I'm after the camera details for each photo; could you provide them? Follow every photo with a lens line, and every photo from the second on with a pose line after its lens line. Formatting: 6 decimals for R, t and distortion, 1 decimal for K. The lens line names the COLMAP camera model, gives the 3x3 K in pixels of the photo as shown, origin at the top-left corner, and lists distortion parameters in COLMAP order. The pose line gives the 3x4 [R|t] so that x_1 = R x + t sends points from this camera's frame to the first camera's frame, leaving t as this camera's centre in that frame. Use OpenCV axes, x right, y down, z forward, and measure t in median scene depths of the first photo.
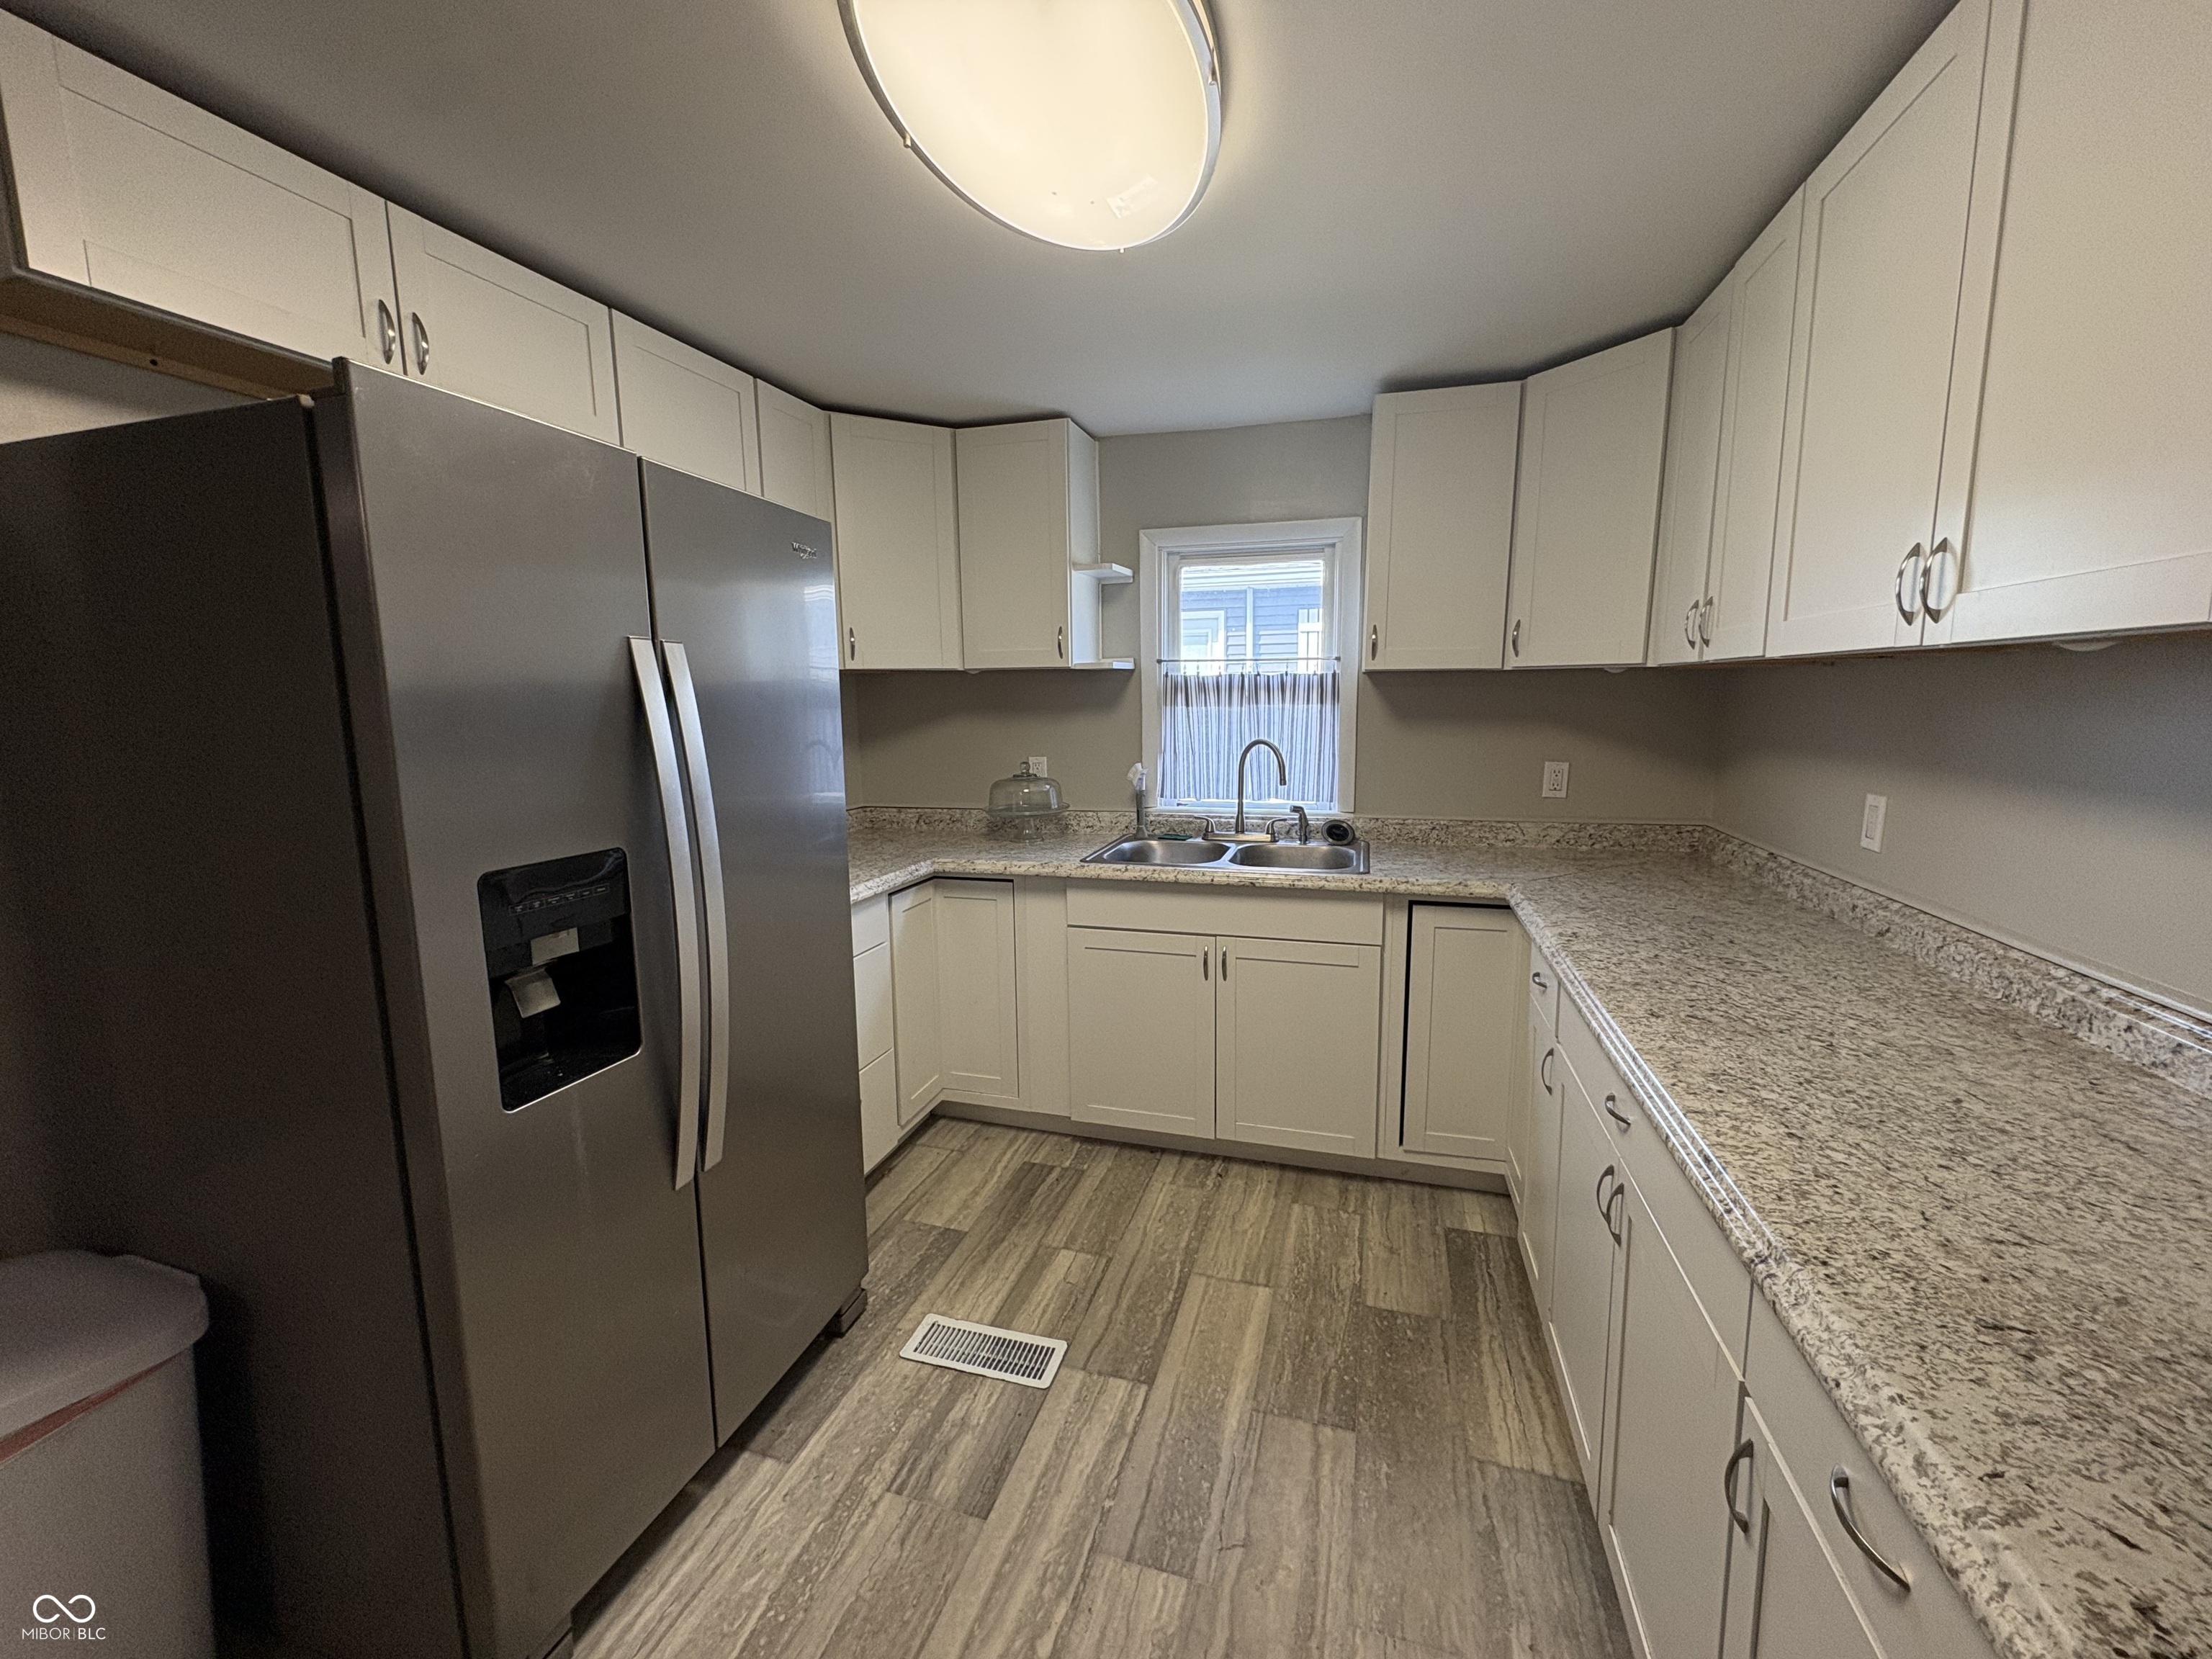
lens RADIAL K [[880.7, 0, 1107.4], [0, 880.7, 824.6], [0, 0, 1]] dist [-0.000716, 0.000322]
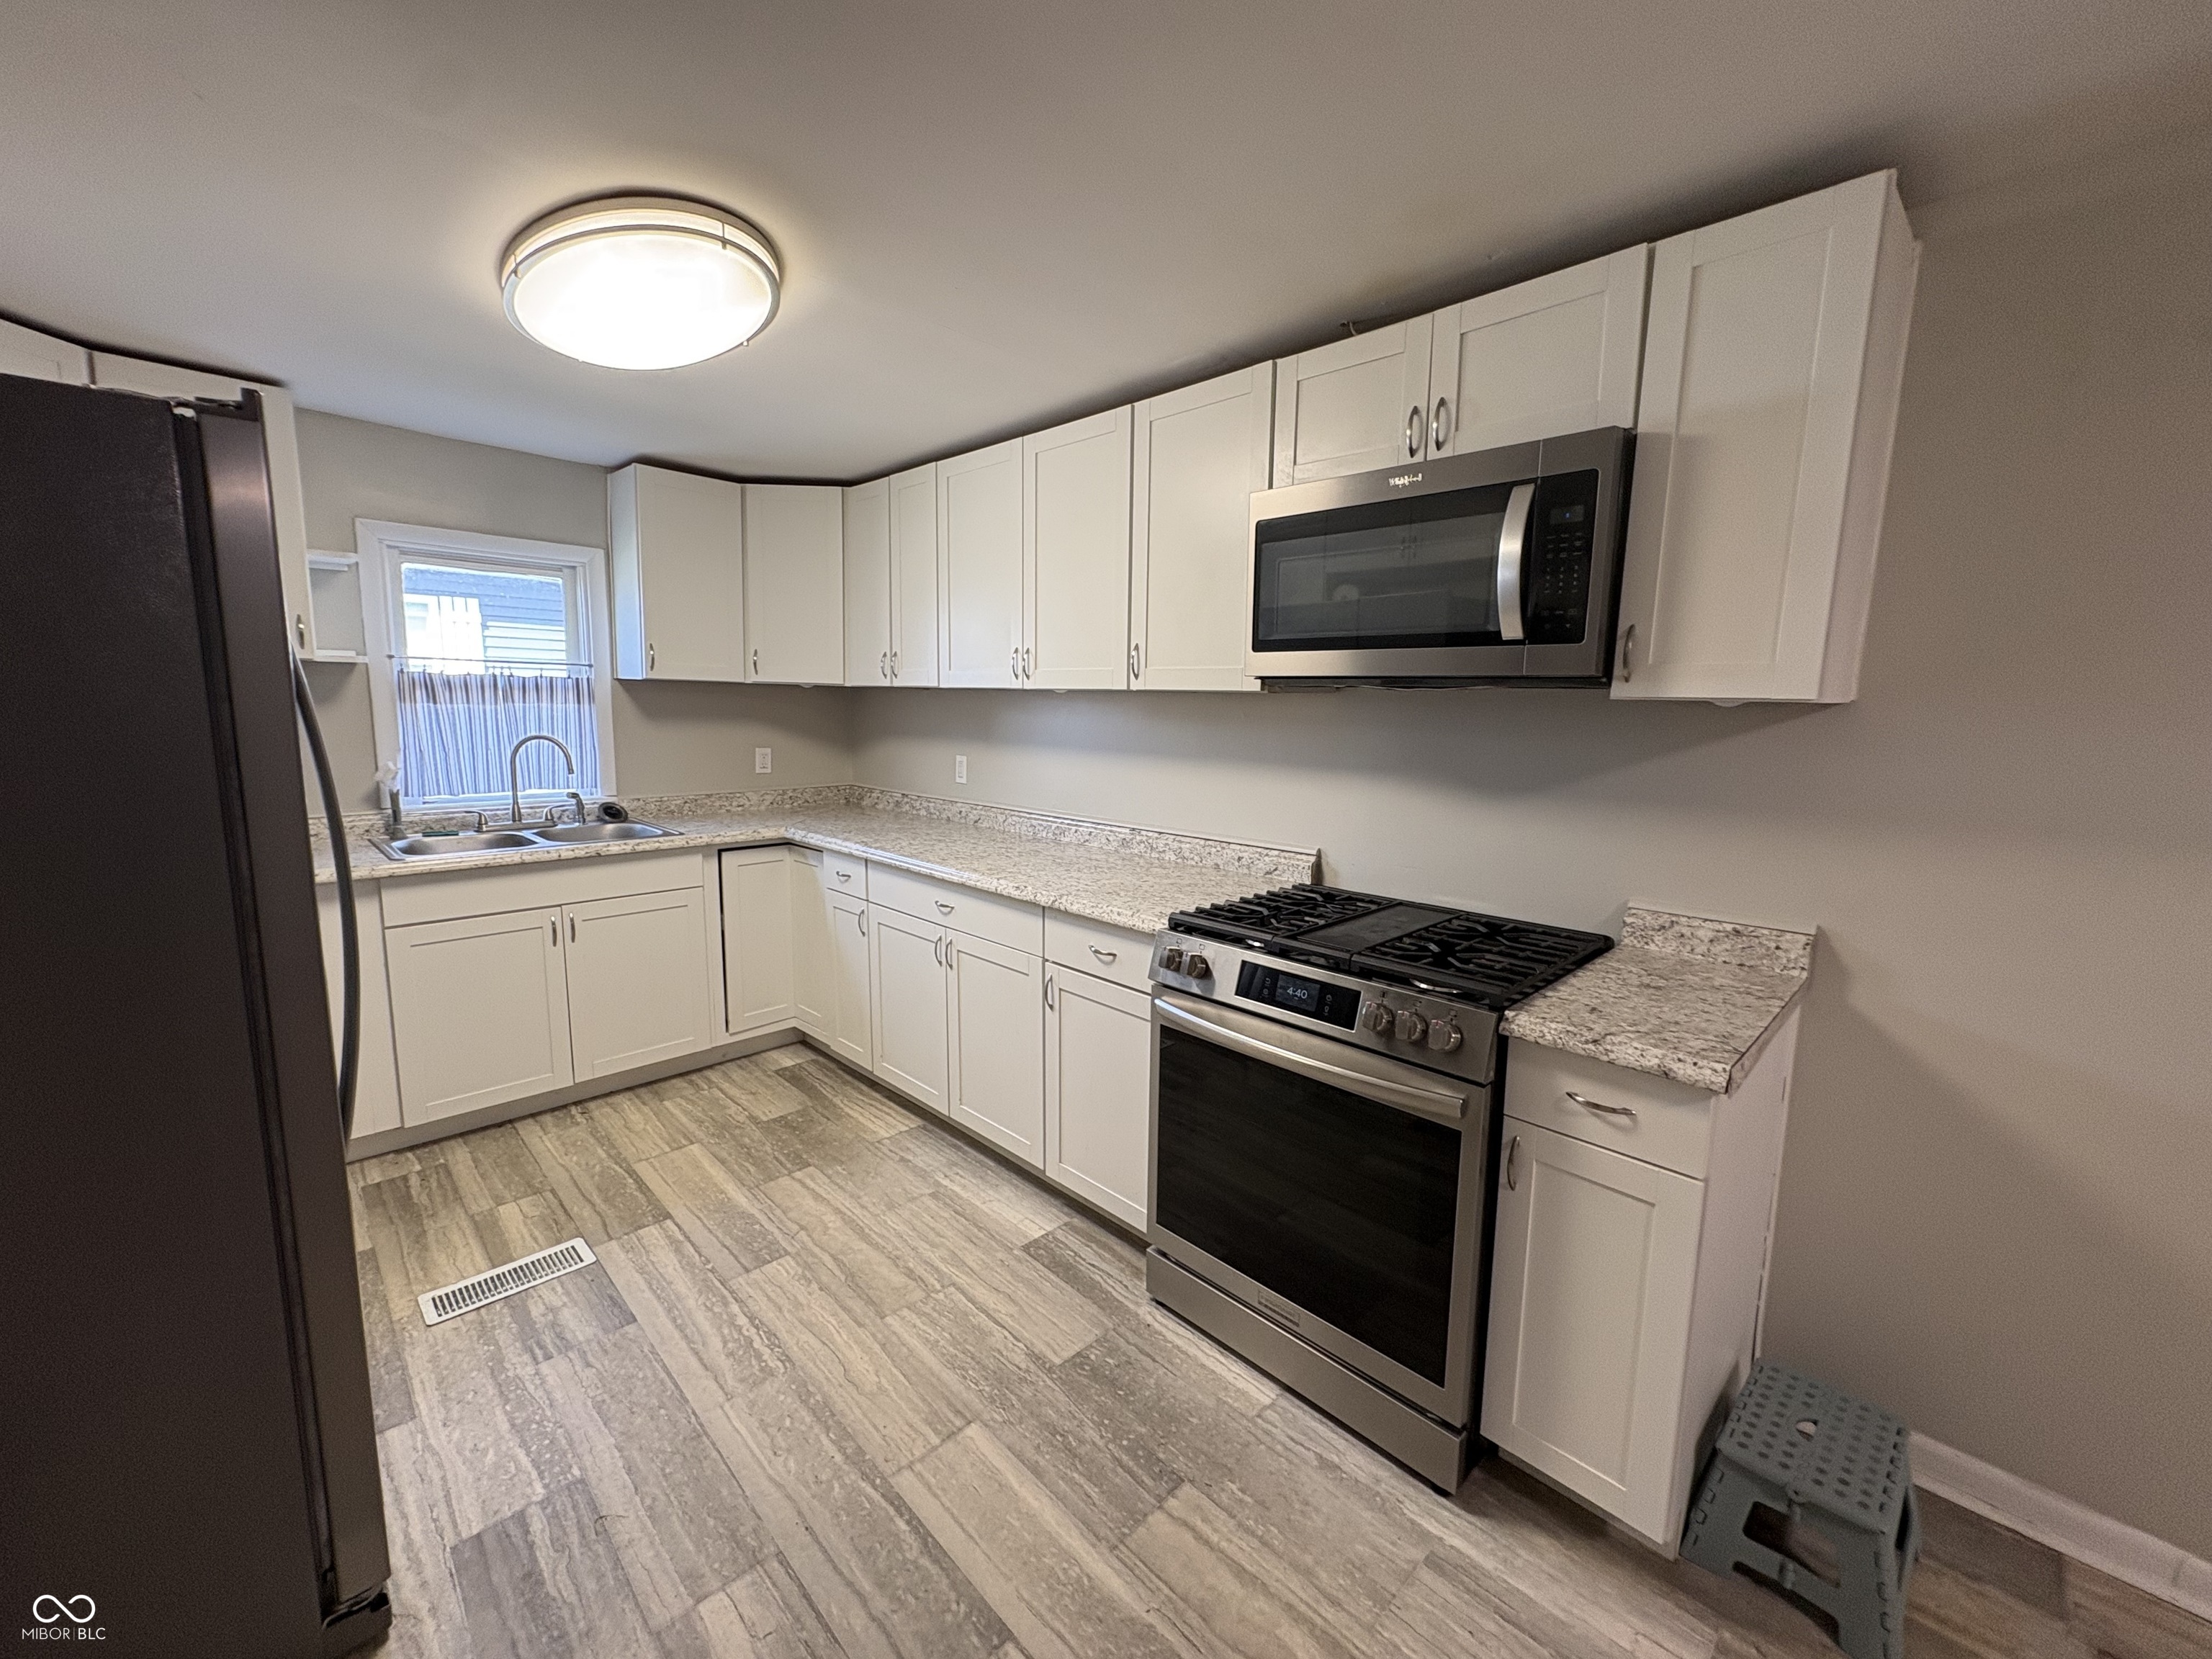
lens RADIAL K [[880.7, 0, 1103.4], [0, 880.7, 826.0], [0, 0, 1]] dist [-0.000716, 0.000322]
pose [[0.476966, -0.102148, 0.872966, -0.565287], [0.102396, 0.992918, 0.060237, 0.028650], [-0.872937, 0.060658, 0.484048, -0.189030]]
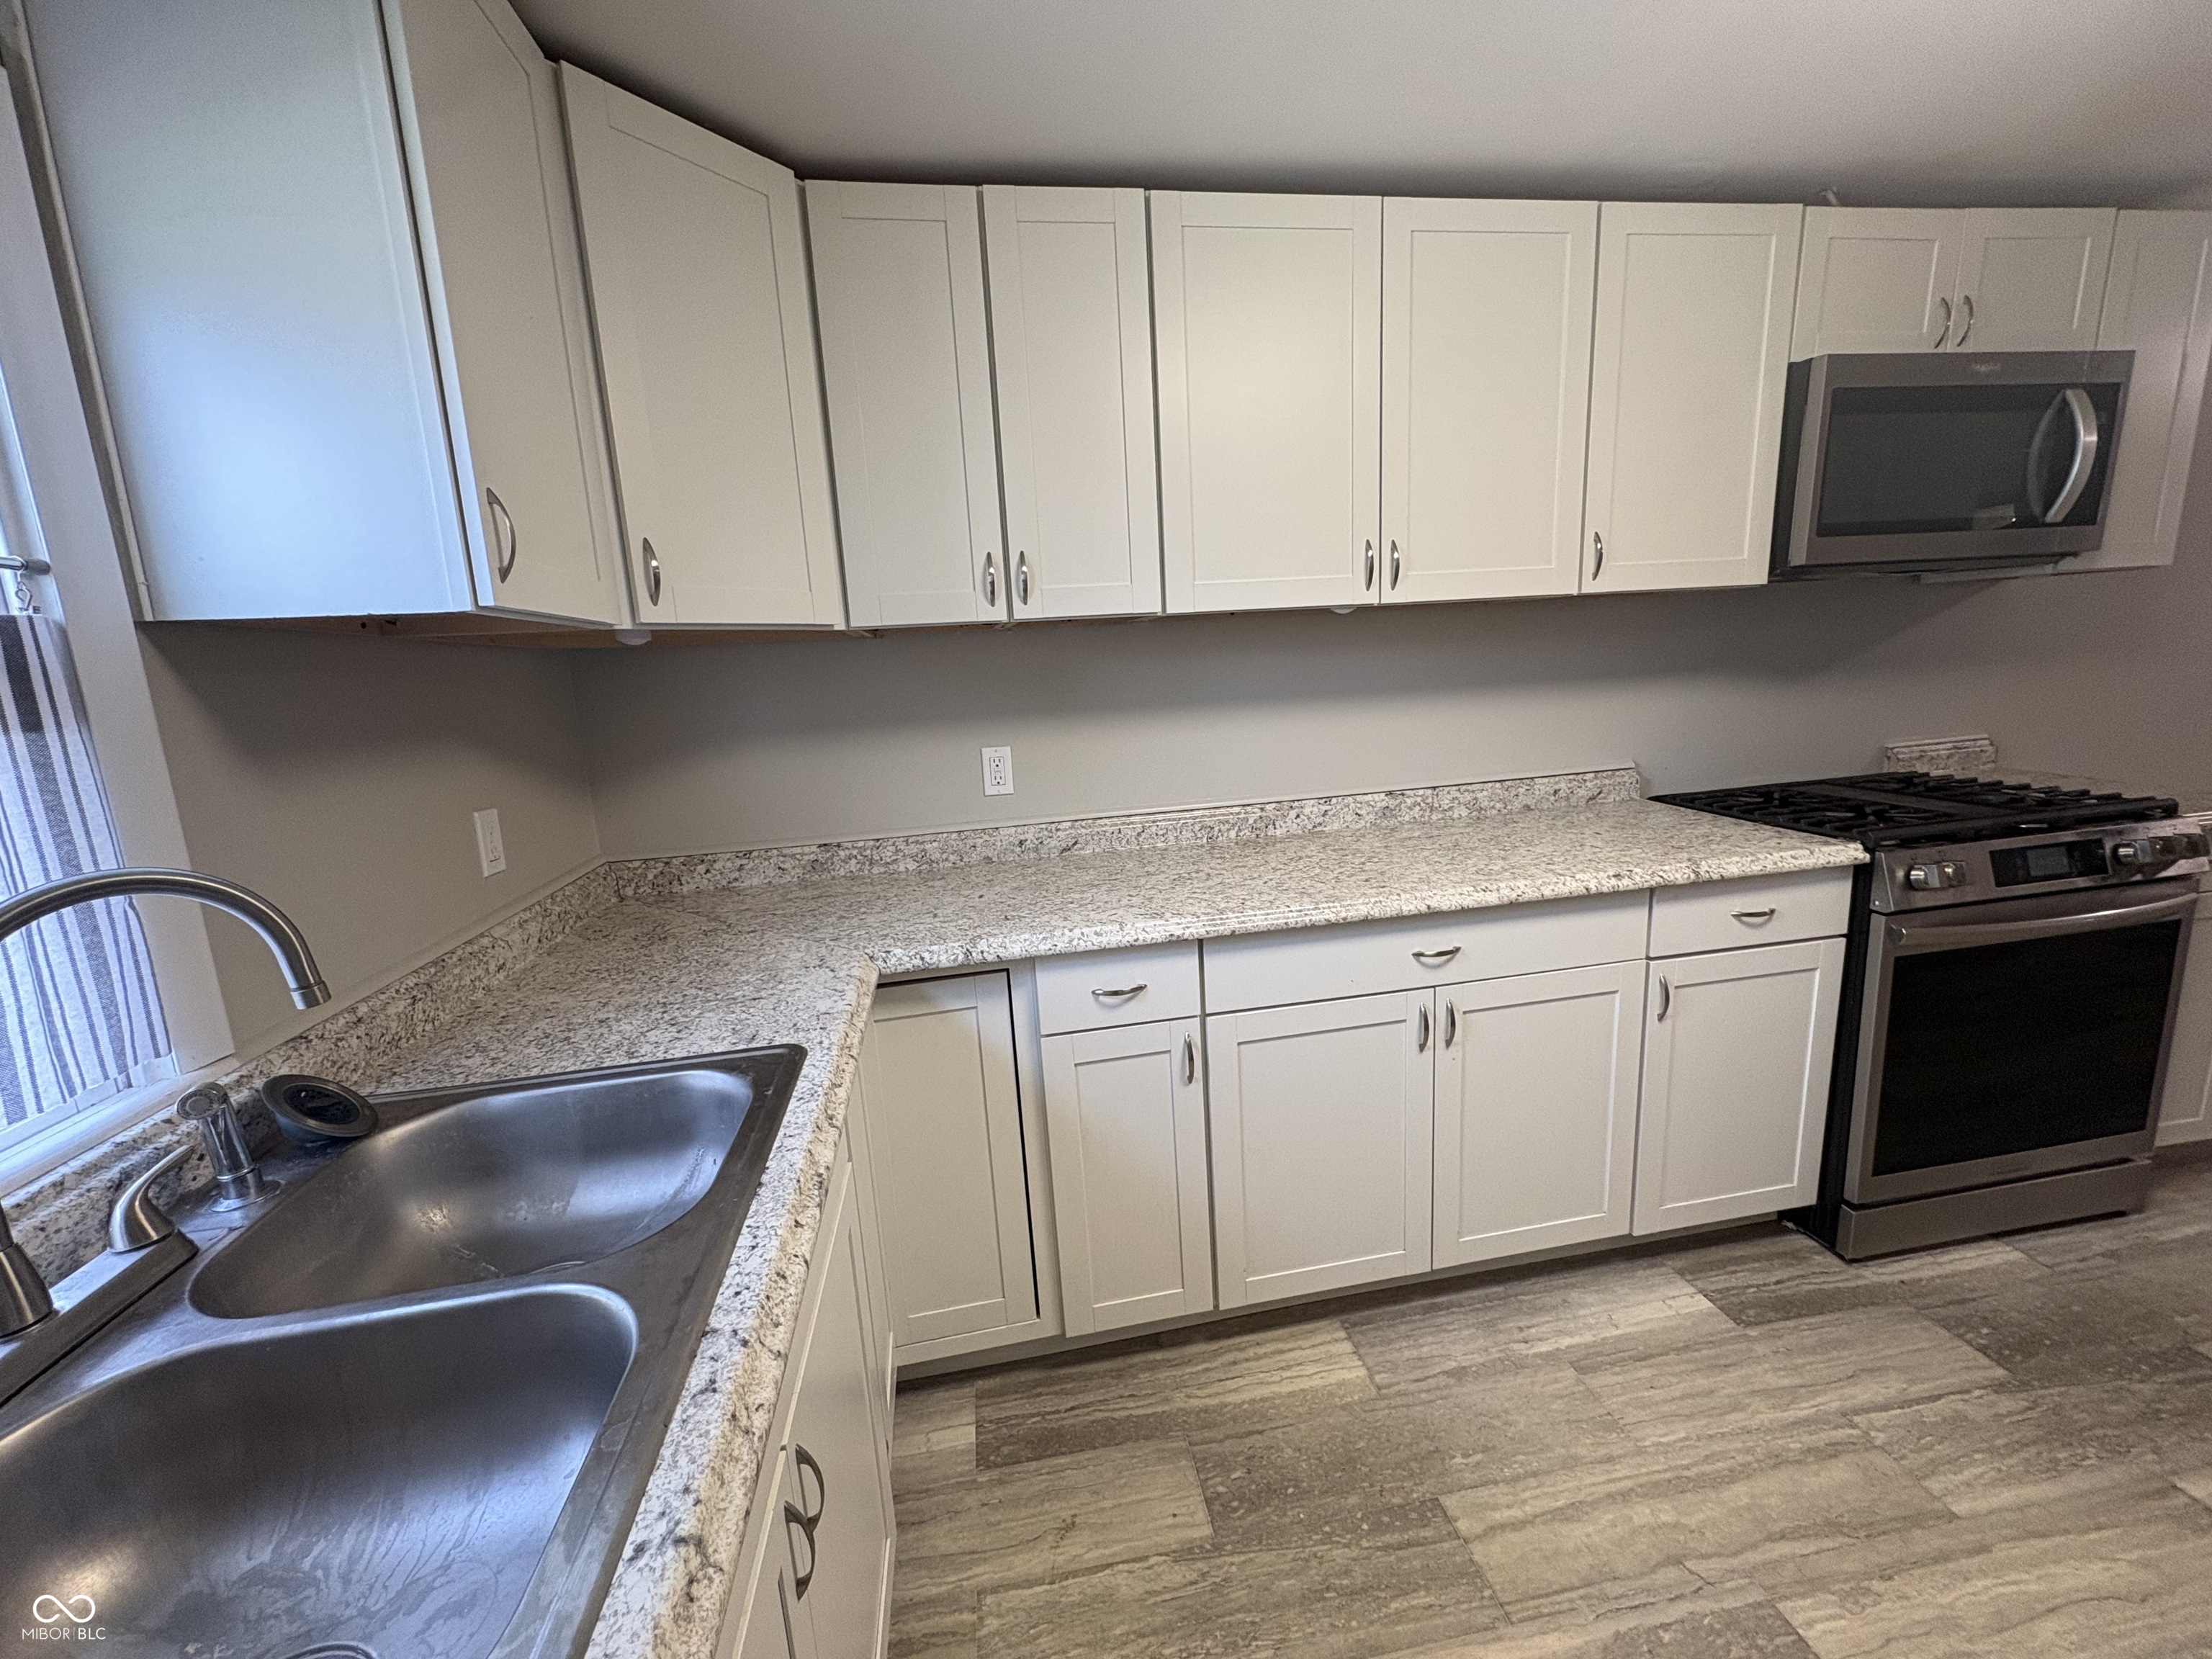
lens RADIAL K [[880.7, 0, 1106.2], [0, 880.7, 825.9], [0, 0, 1]] dist [-0.000716, 0.000322]
pose [[-0.436403, -0.129294, 0.890413, -0.179917], [0.194634, 0.952624, 0.233720, -0.135157], [-0.878447, 0.275301, -0.390563, 1.024782]]
